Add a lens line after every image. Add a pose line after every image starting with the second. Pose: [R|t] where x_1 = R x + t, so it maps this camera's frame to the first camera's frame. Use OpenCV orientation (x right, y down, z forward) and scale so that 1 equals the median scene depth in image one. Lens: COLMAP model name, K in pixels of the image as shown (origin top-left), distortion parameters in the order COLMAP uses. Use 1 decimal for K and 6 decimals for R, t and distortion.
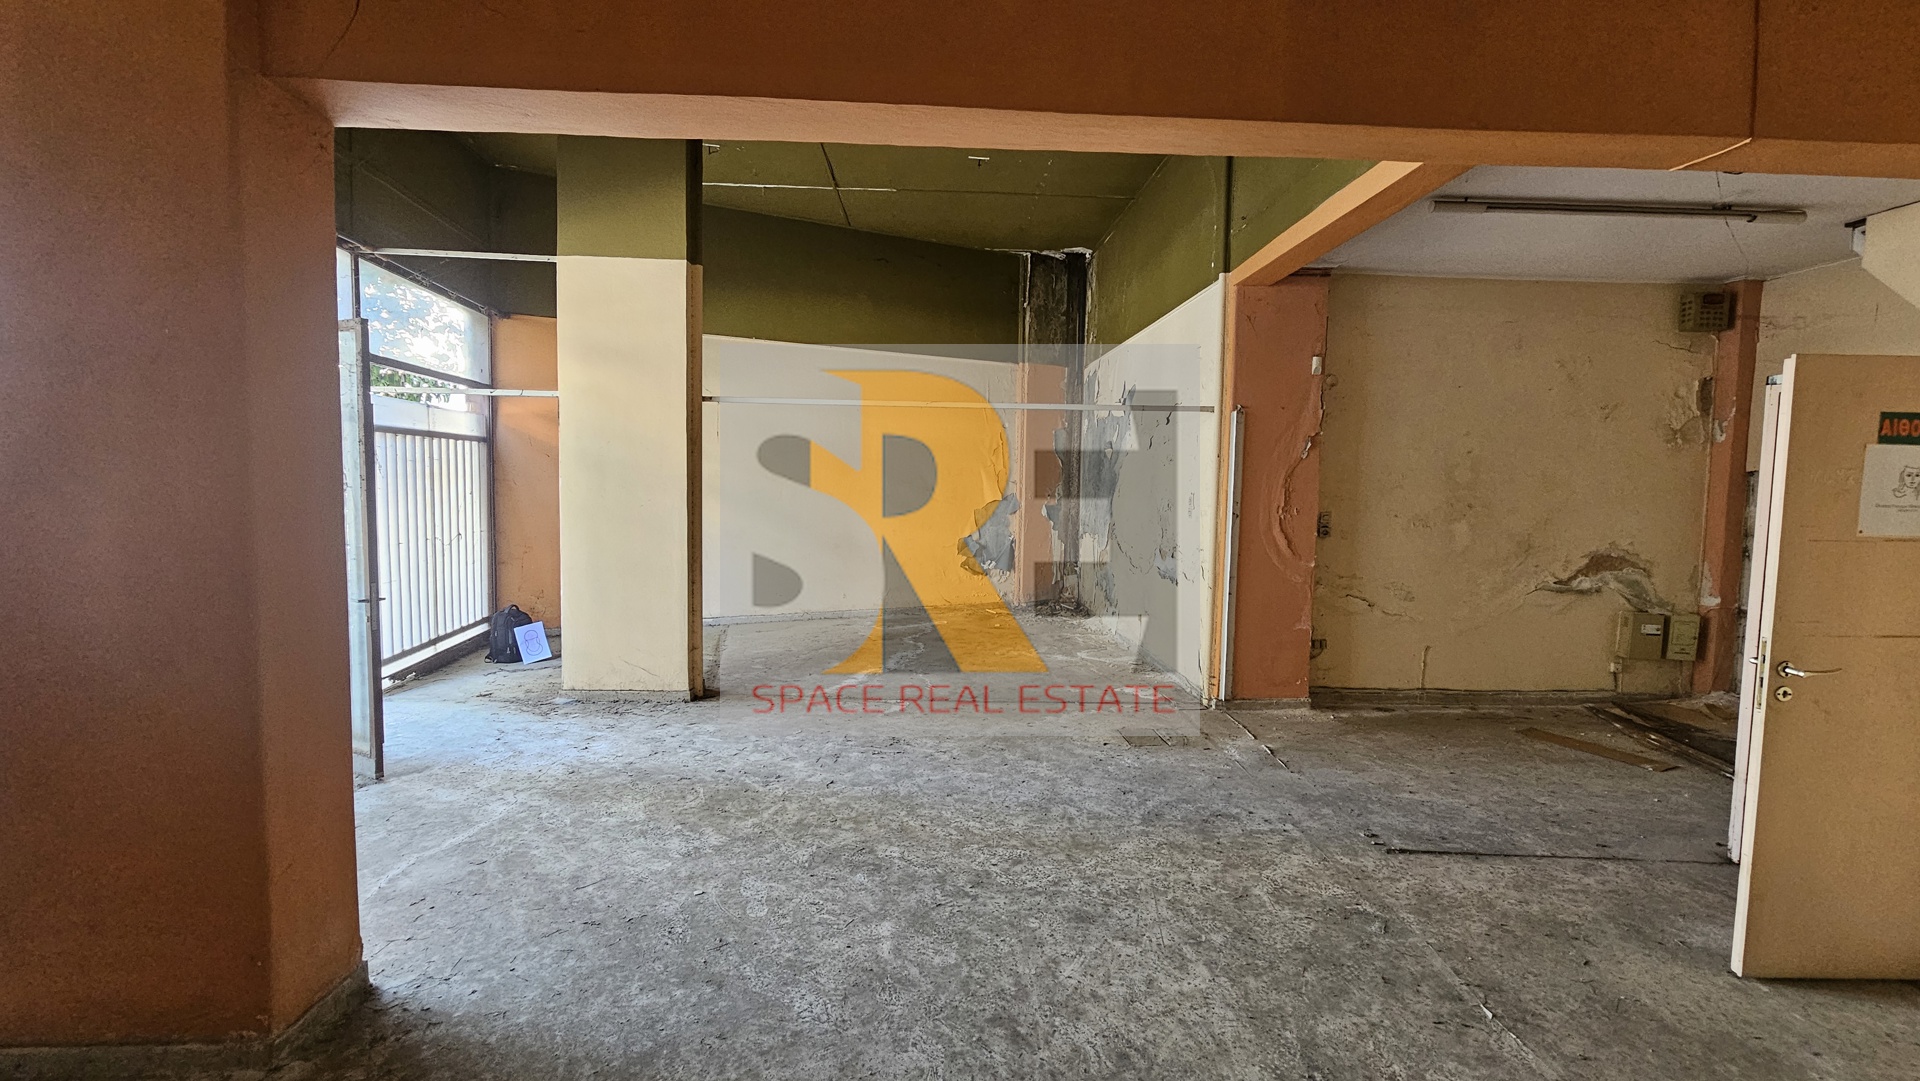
lens RADIAL K [[782.6, 0, 961.2], [0, 782.6, 542.9], [0, 0, 1]] dist [0.003579, -0.006333]
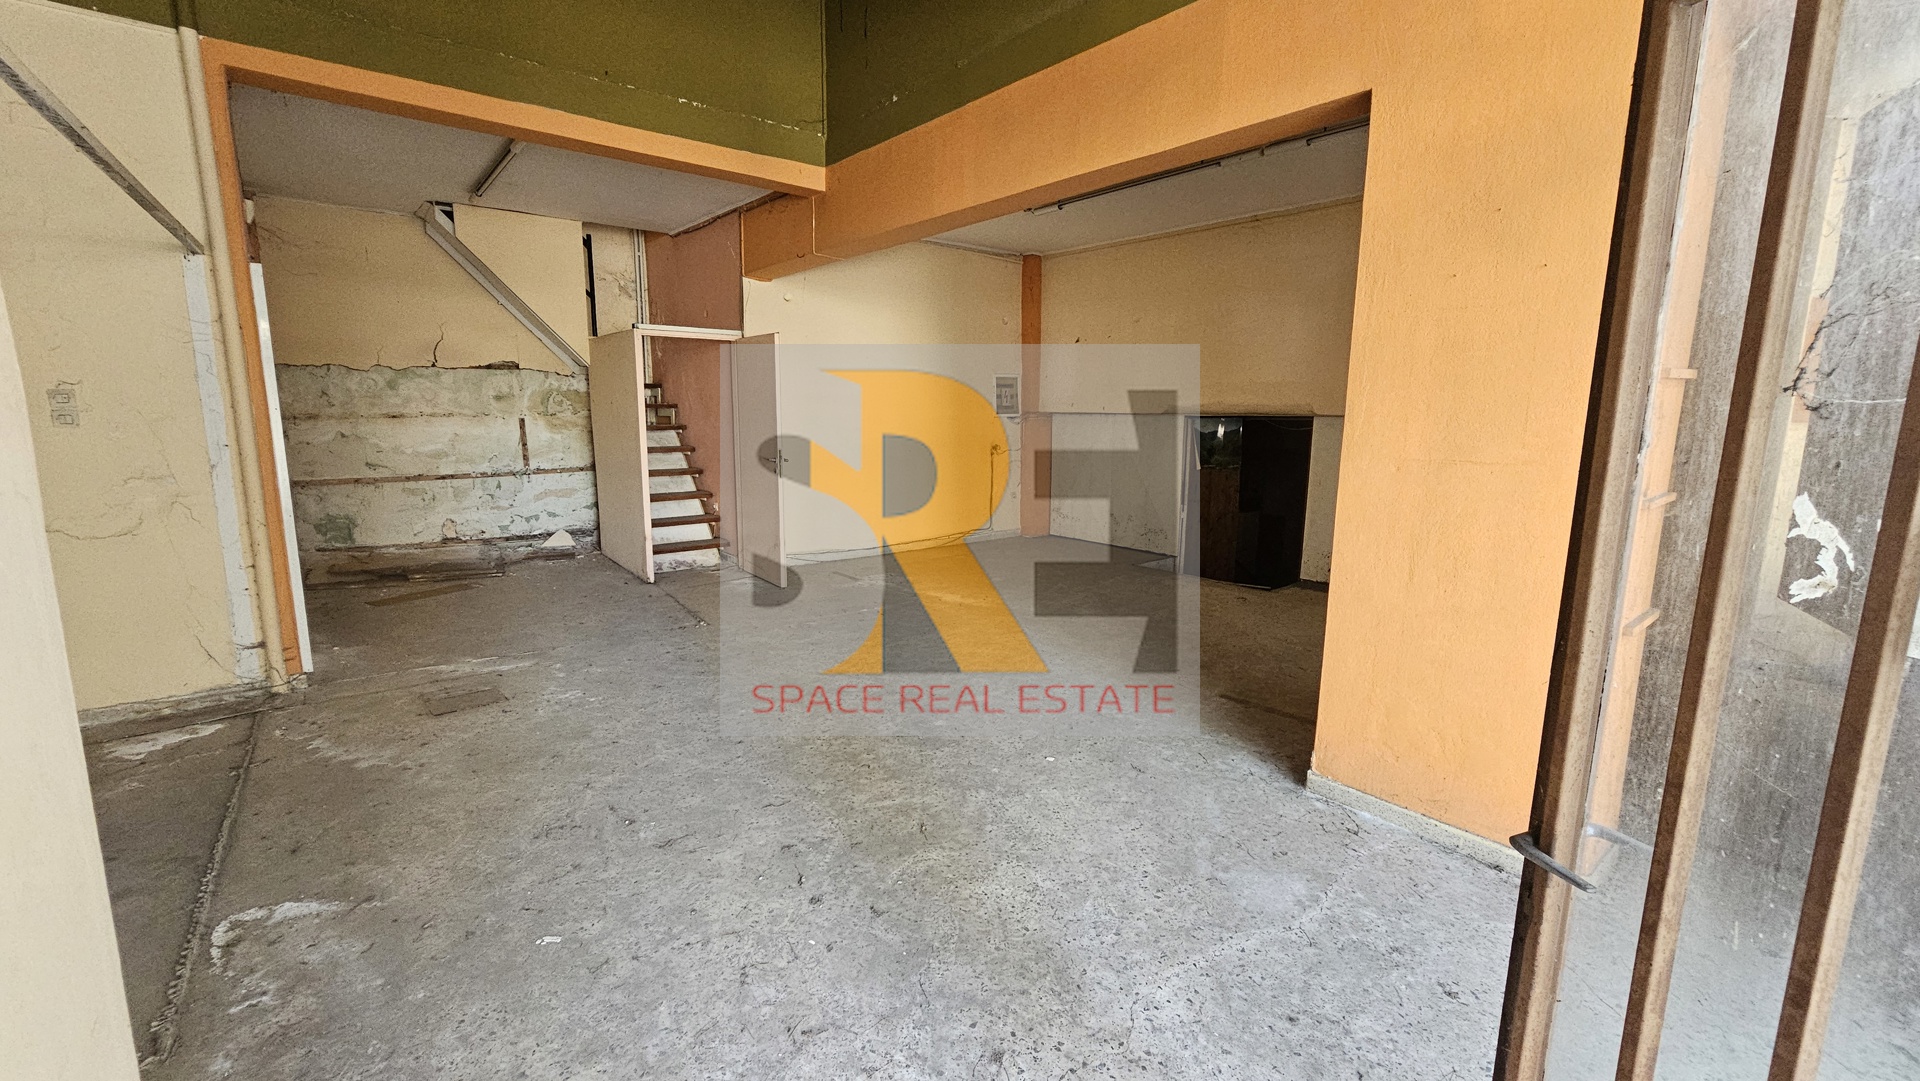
lens RADIAL K [[785.5, 0, 962.5], [0, 785.5, 538.4], [0, 0, 1]] dist [-0.000240, -0.000064]
pose [[-0.605252, -0.156883, 0.780422, -0.771904], [0.036818, 0.973821, 0.224314, -0.081805], [-0.795182, 0.164500, -0.583631, 1.210556]]
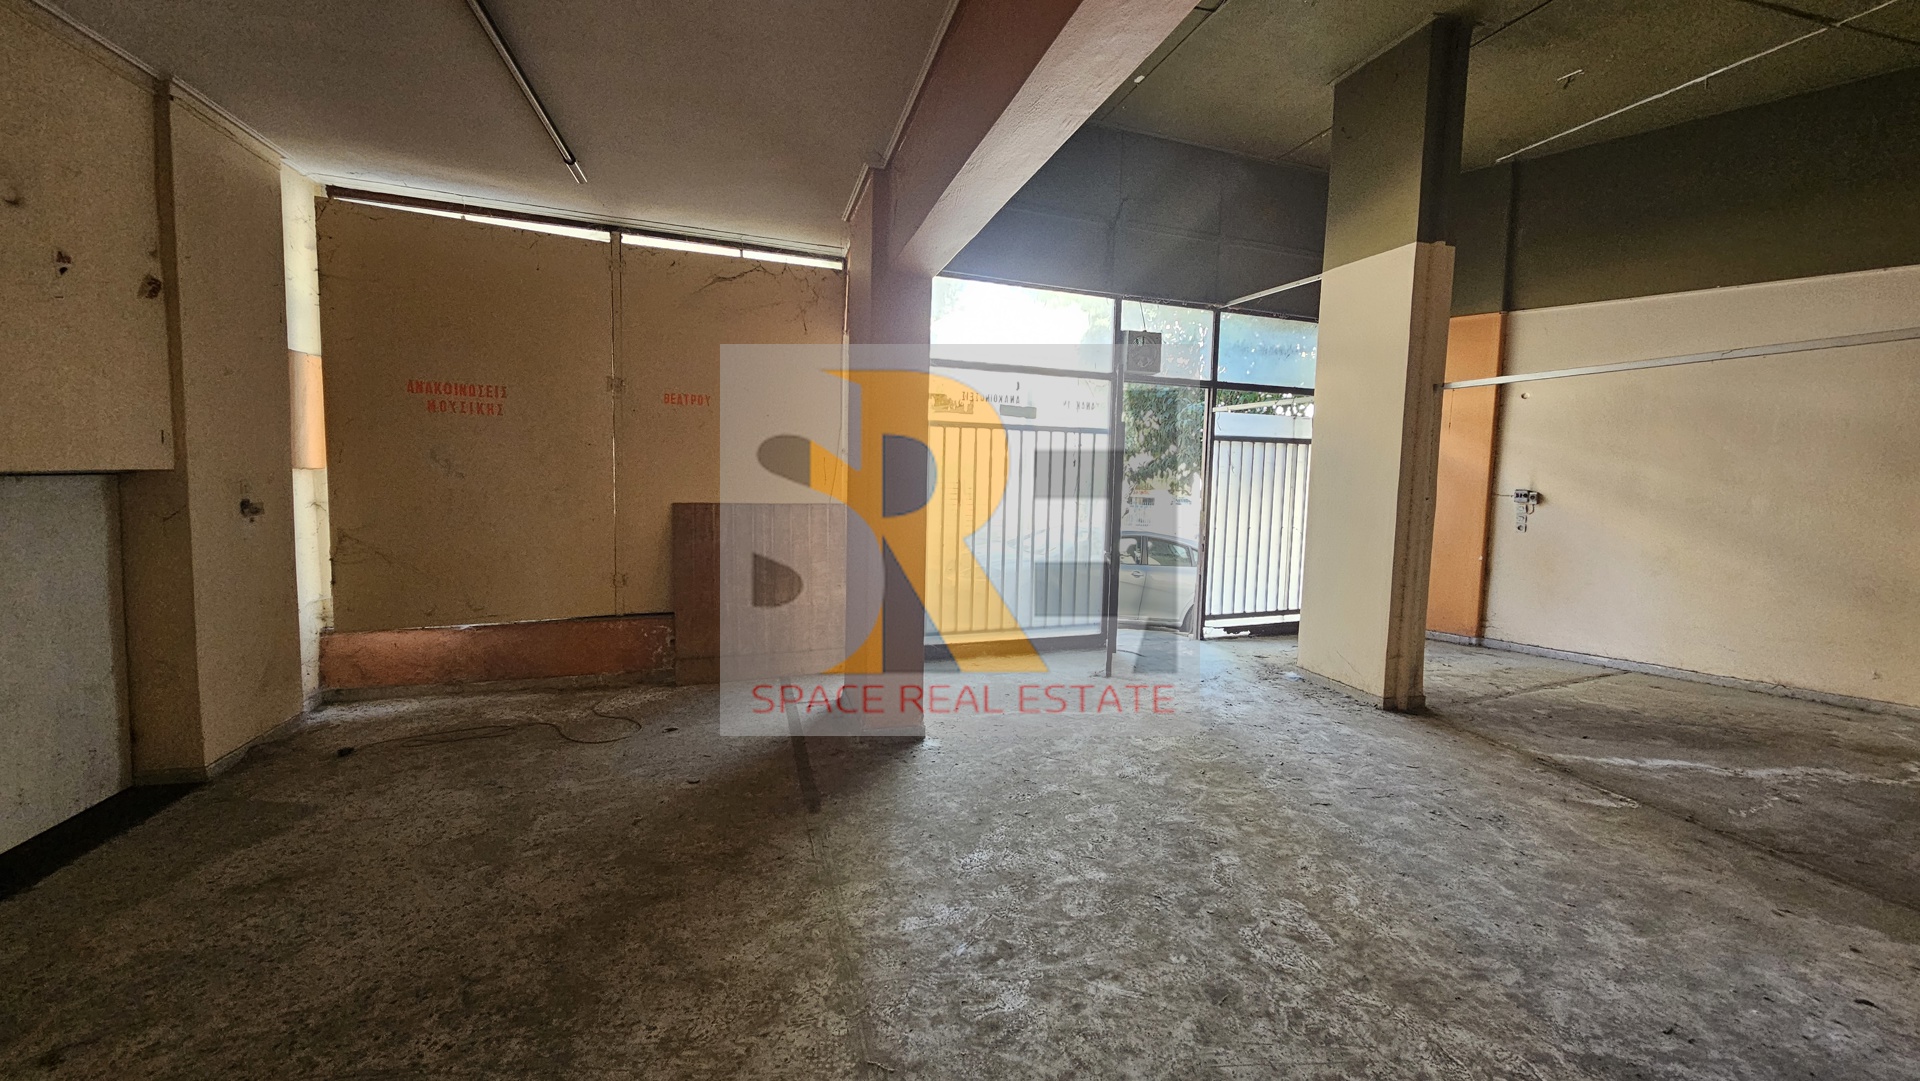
lens RADIAL K [[784.8, 0, 962.1], [0, 784.8, 535.8], [0, 0, 1]] dist [-0.000887, -0.000241]
pose [[0.224974, 0.068842, -0.971930, 0.584826], [-0.094537, 0.994337, 0.048546, -0.005847], [0.969768, 0.080962, 0.230208, 0.353165]]
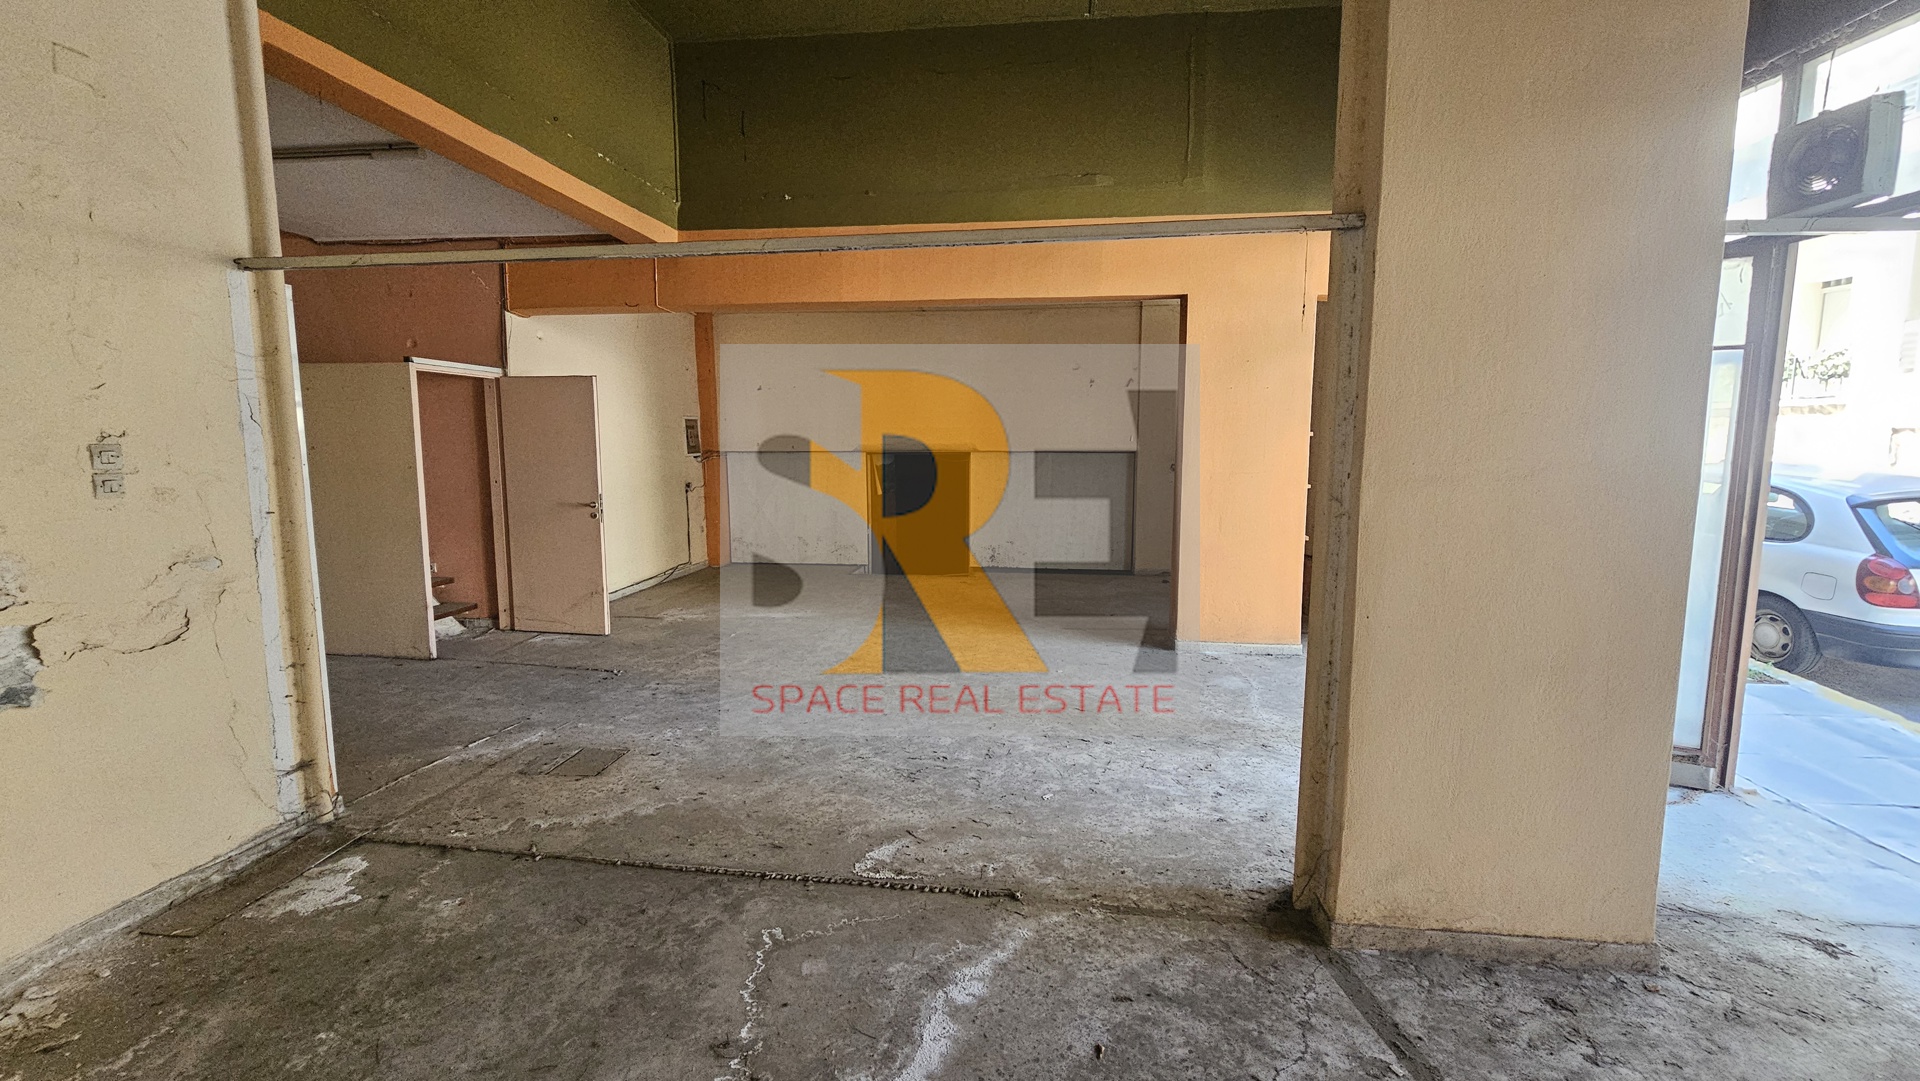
lens RADIAL K [[787.4, 0, 965.6], [0, 787.4, 534.8], [0, 0, 1]] dist [-0.000475, -0.000231]
pose [[-0.987904, -0.037537, 0.150453, -0.272197], [-0.008469, 0.981870, 0.189364, -0.132490], [-0.154833, 0.185799, -0.970312, 1.913504]]
